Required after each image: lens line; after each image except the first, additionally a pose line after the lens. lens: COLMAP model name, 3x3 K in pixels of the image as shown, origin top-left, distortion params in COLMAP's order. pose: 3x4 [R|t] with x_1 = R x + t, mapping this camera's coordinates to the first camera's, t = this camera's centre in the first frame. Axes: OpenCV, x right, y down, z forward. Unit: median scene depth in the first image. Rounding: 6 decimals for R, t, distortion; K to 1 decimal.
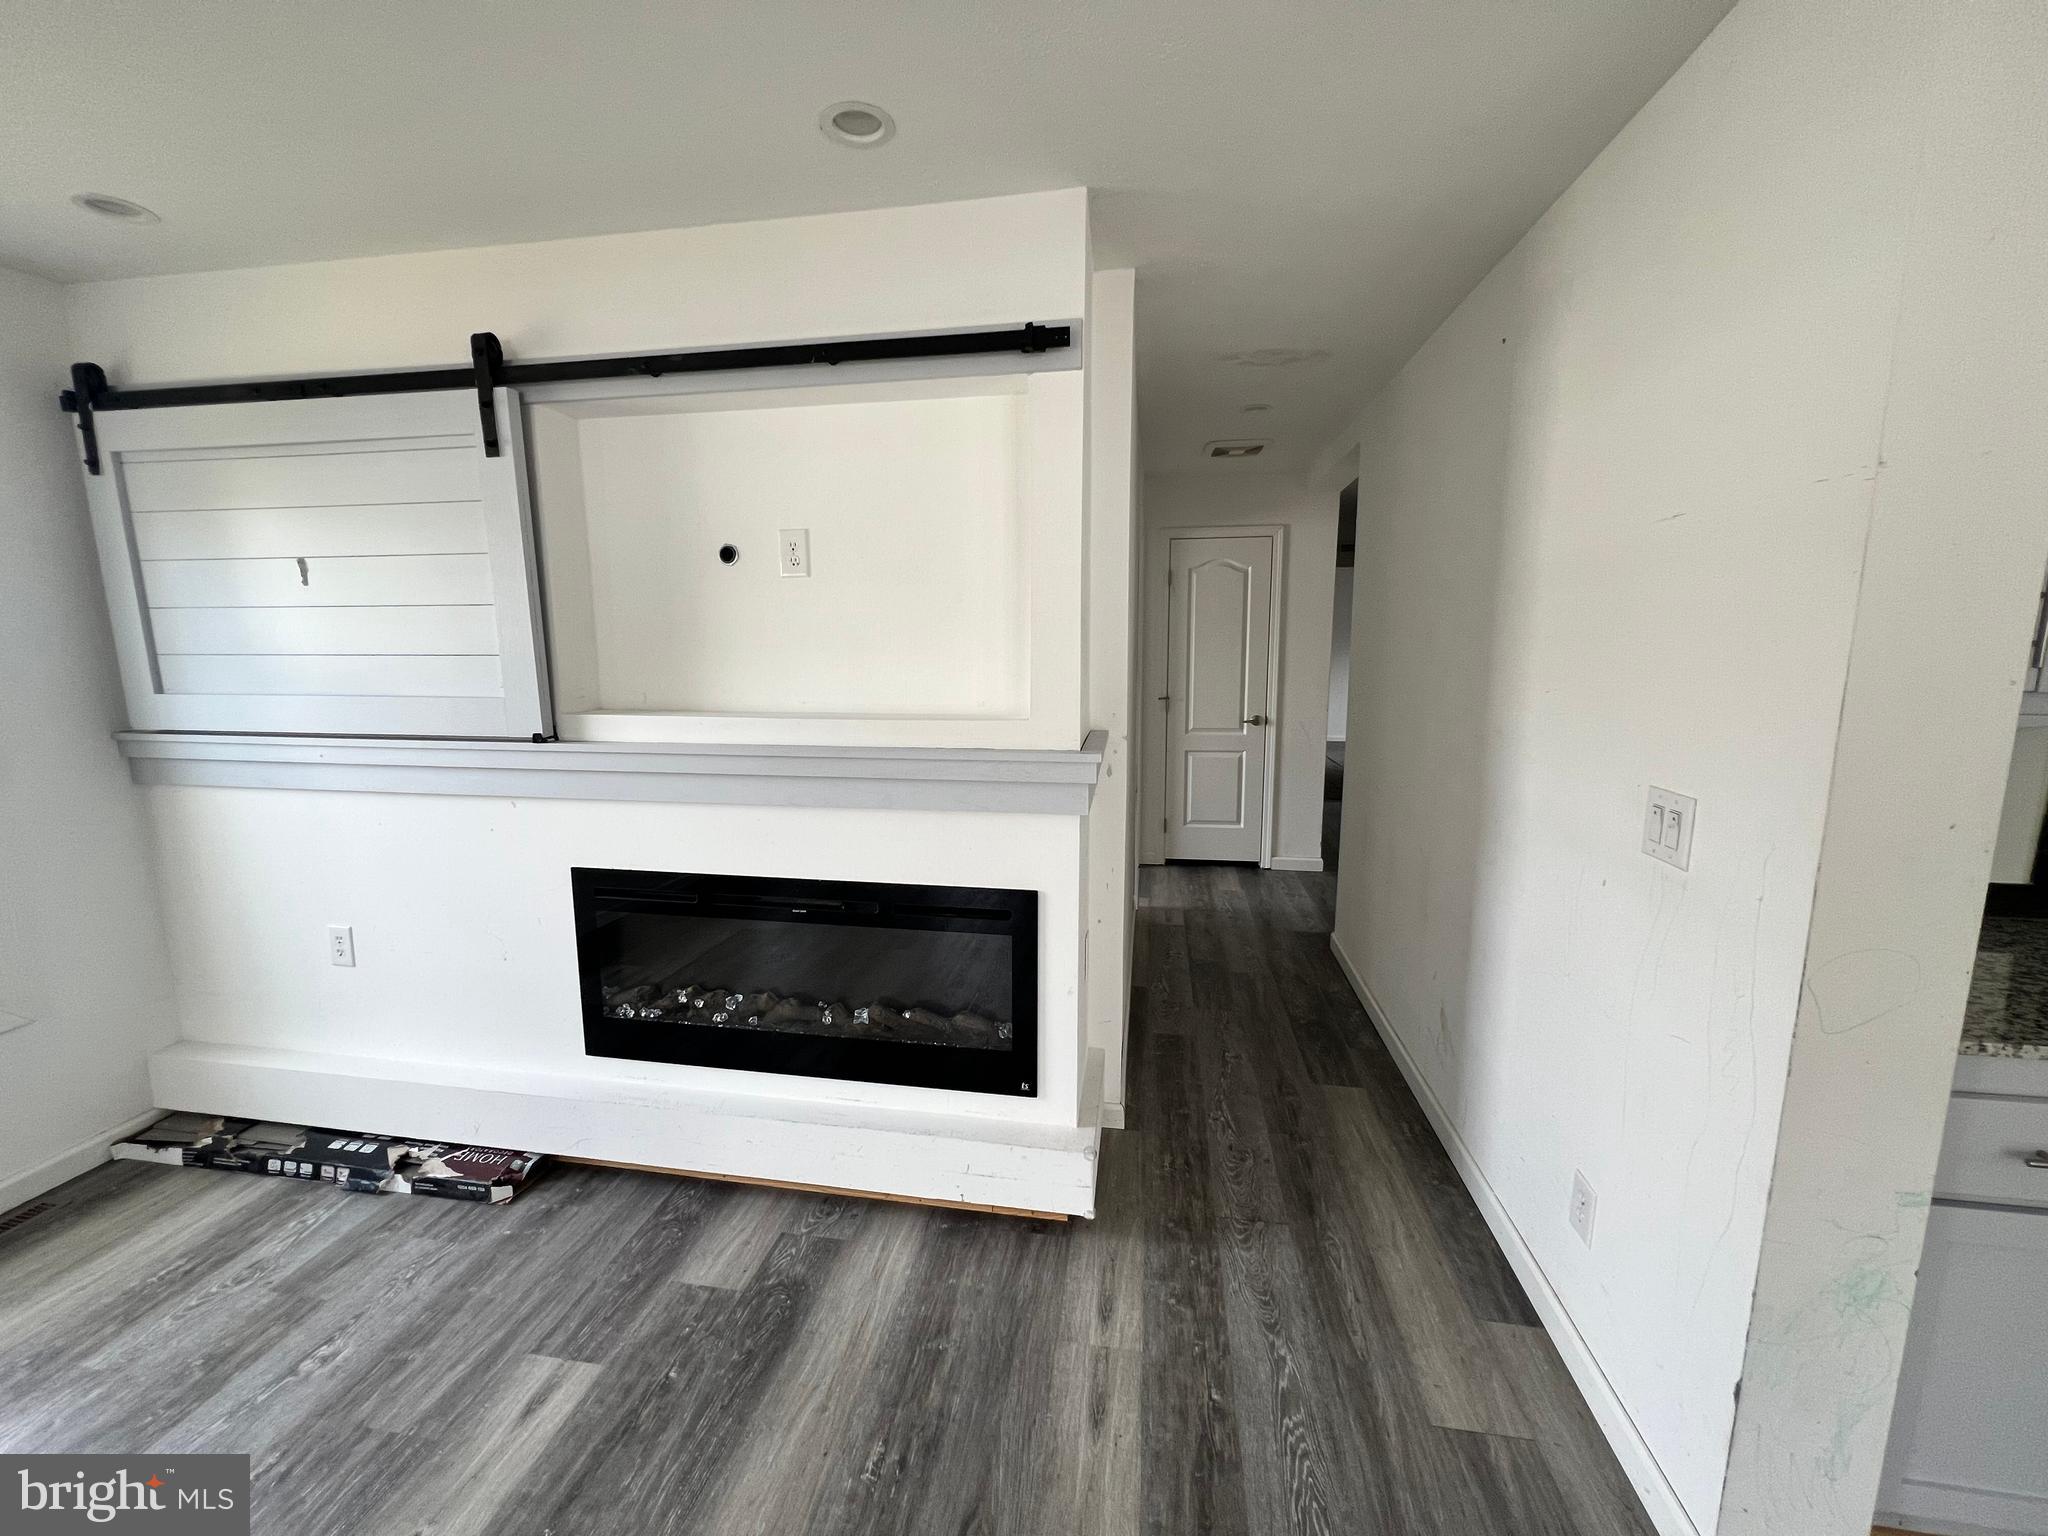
lens RADIAL K [[817.3, 0, 1016.3], [0, 817.3, 765.8], [0, 0, 1]] dist [0.000911, 0.000077]
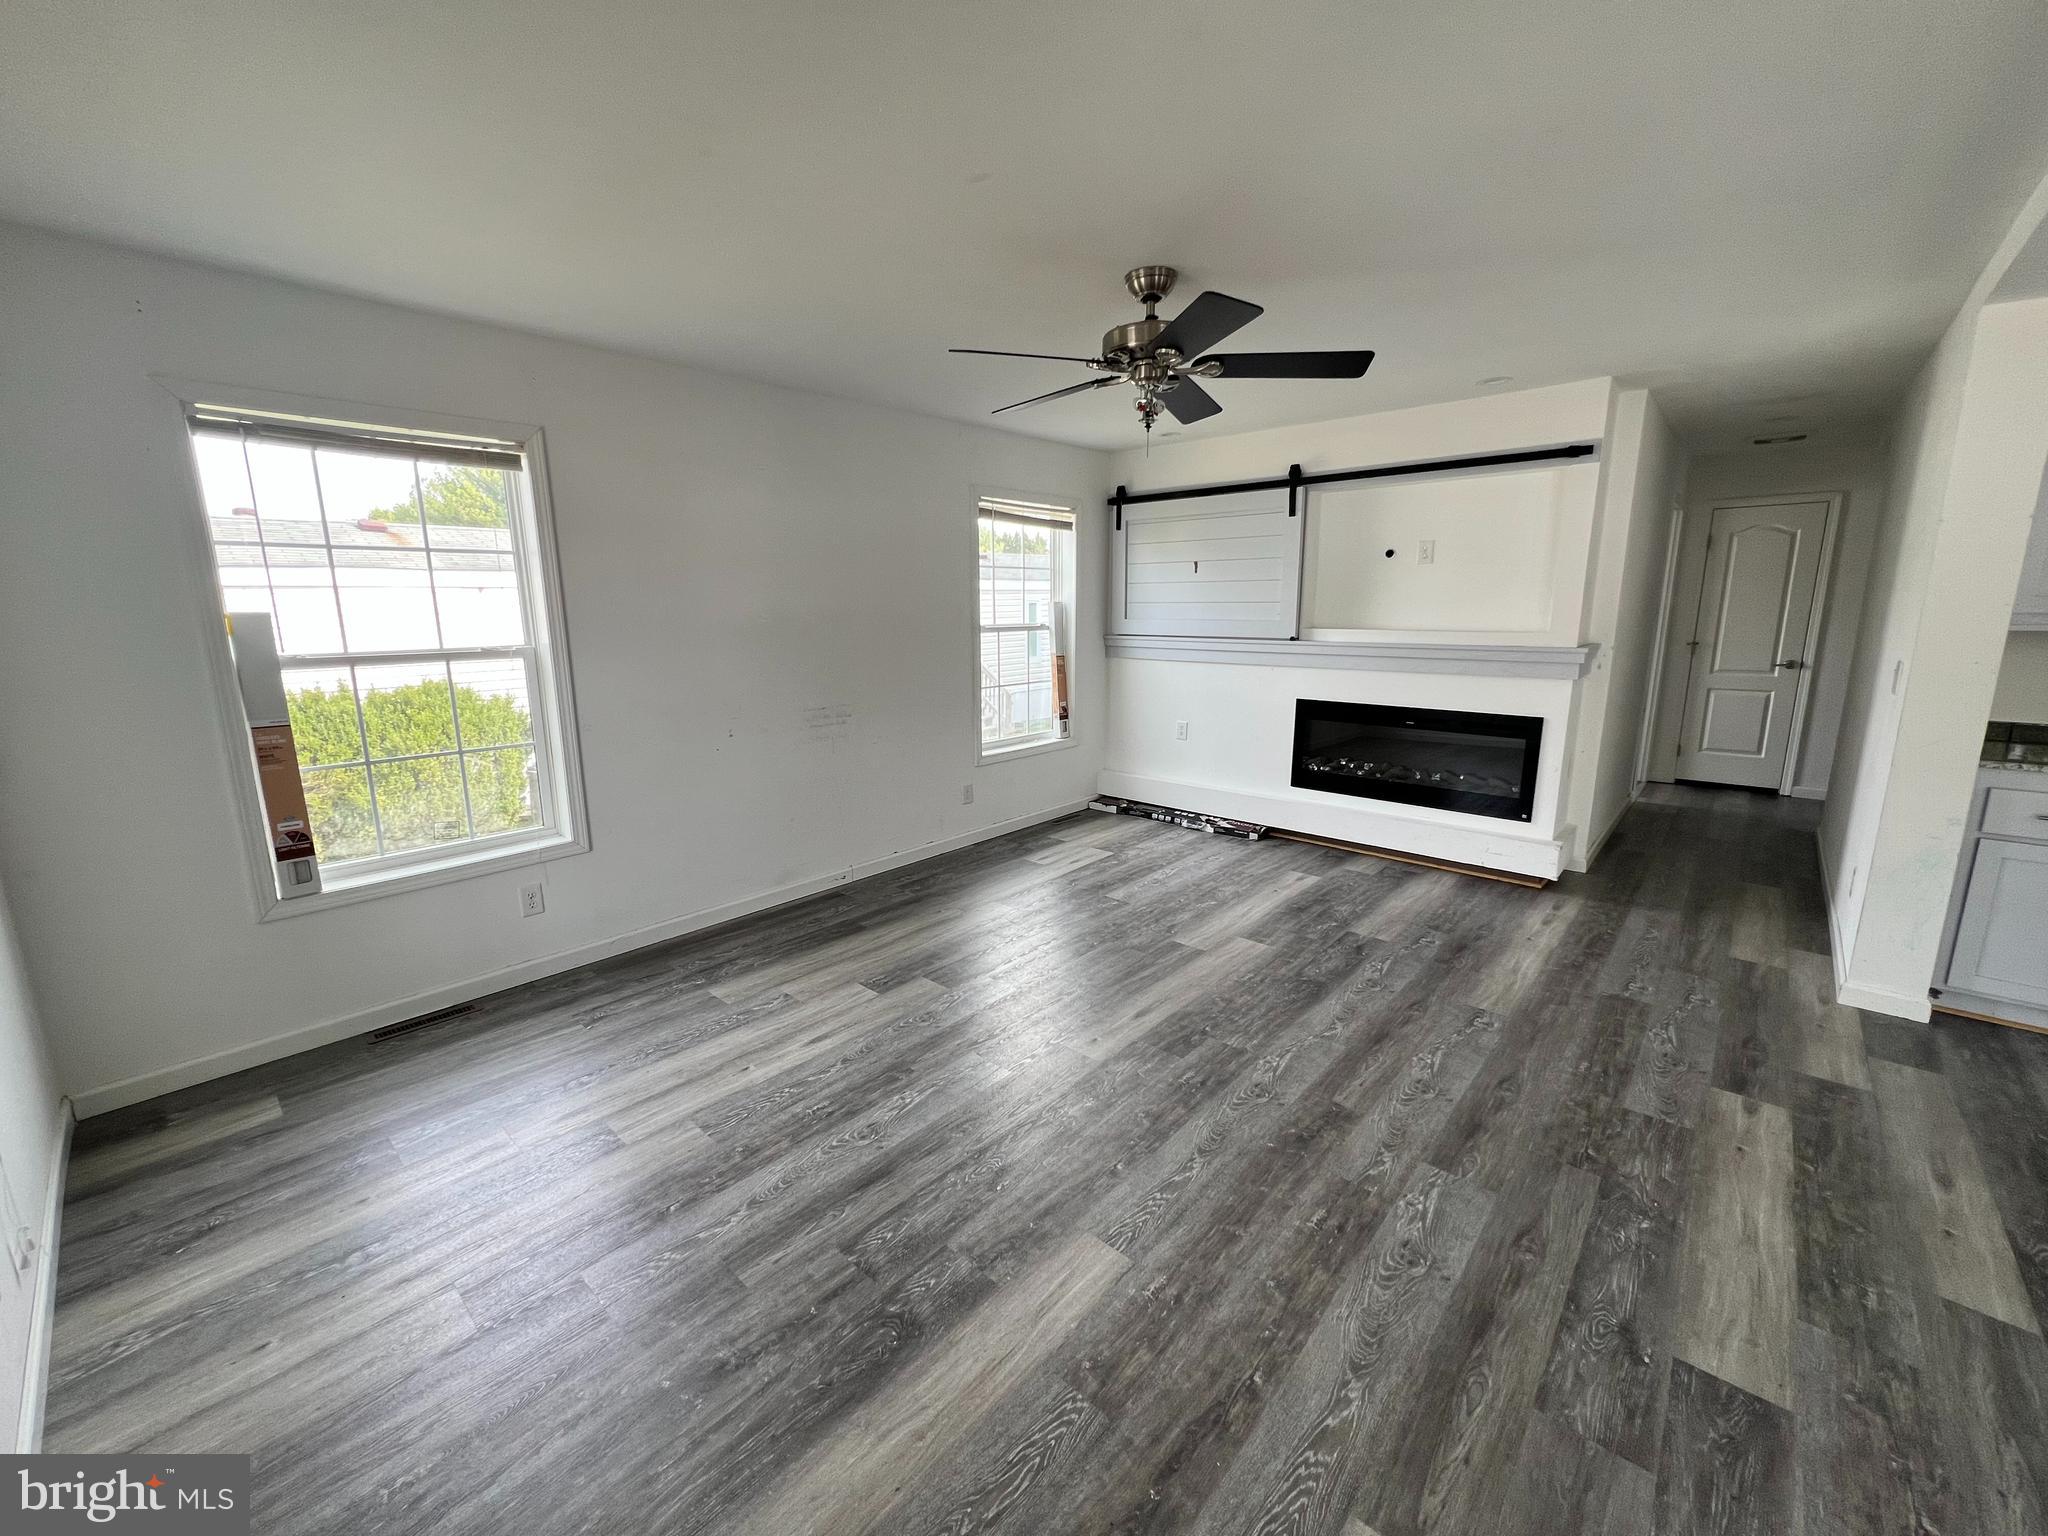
lens RADIAL K [[817.3, 0, 1014.4], [0, 817.3, 765.2], [0, 0, 1]] dist [0.000911, 0.000077]
pose [[0.839044, 0.103501, -0.534129, 0.018579], [-0.078524, 0.994497, 0.069358, 0.214399], [0.538368, -0.016252, 0.842553, -1.309660]]
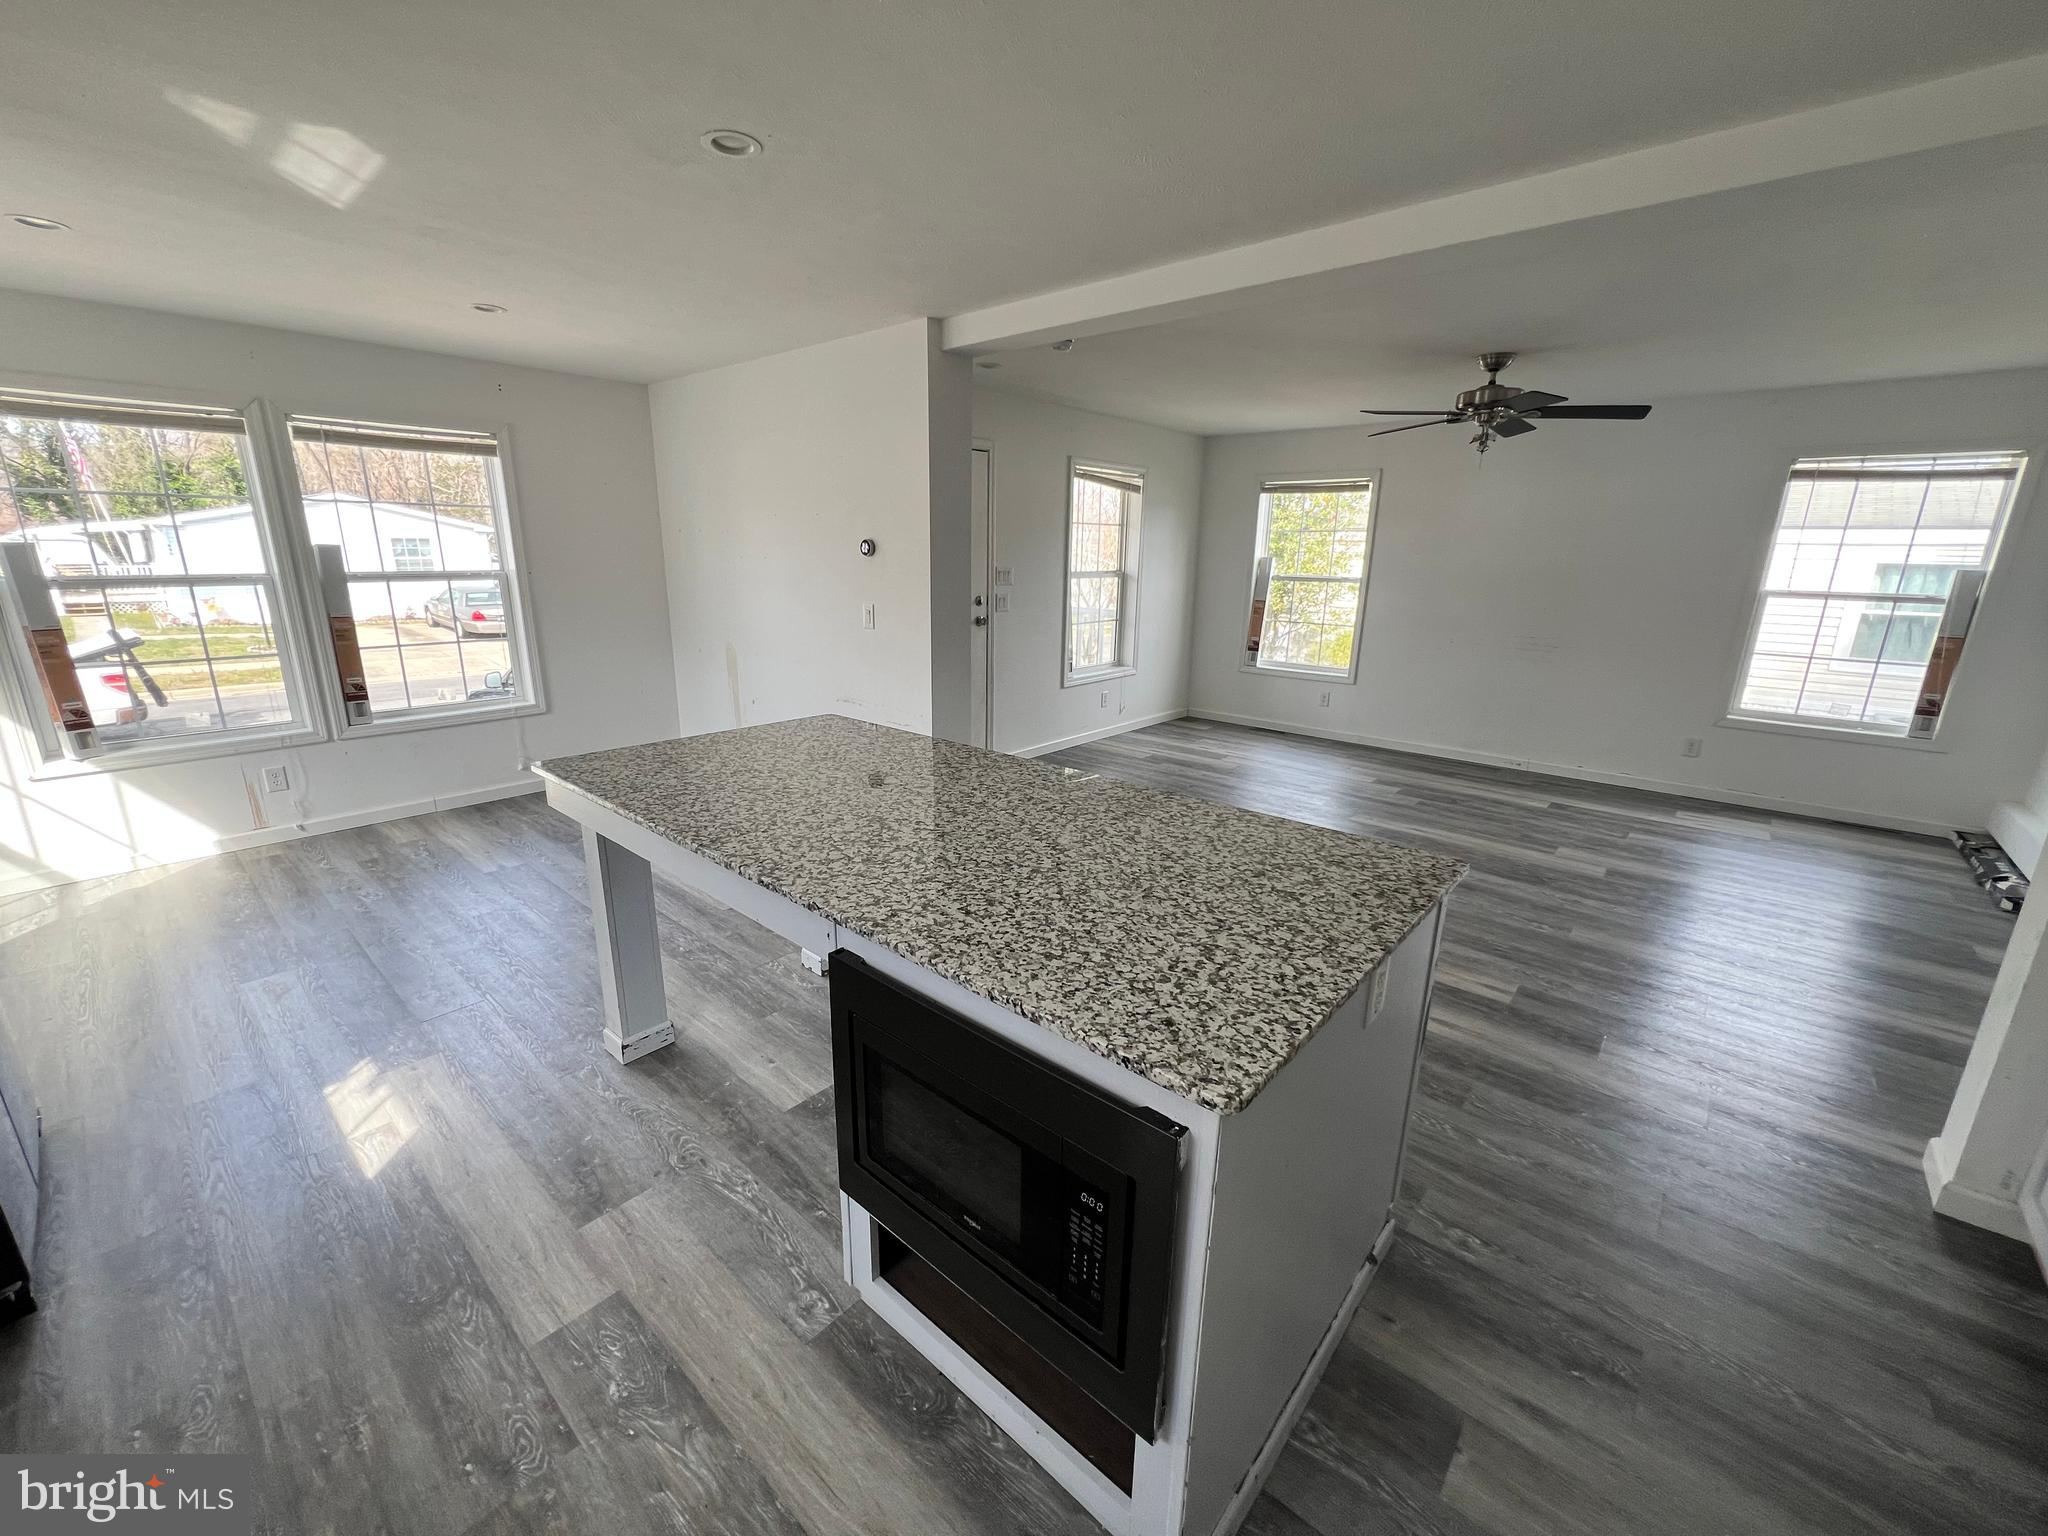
lens RADIAL K [[817.3, 0, 1020.7], [0, 817.3, 766.2], [0, 0, 1]] dist [0.000911, 0.000077]
pose [[-0.518628, 0.218055, -0.826726, 1.742434], [-0.144821, 0.930556, 0.336291, -0.011346], [0.842646, 0.294138, -0.451034, -0.026359]]
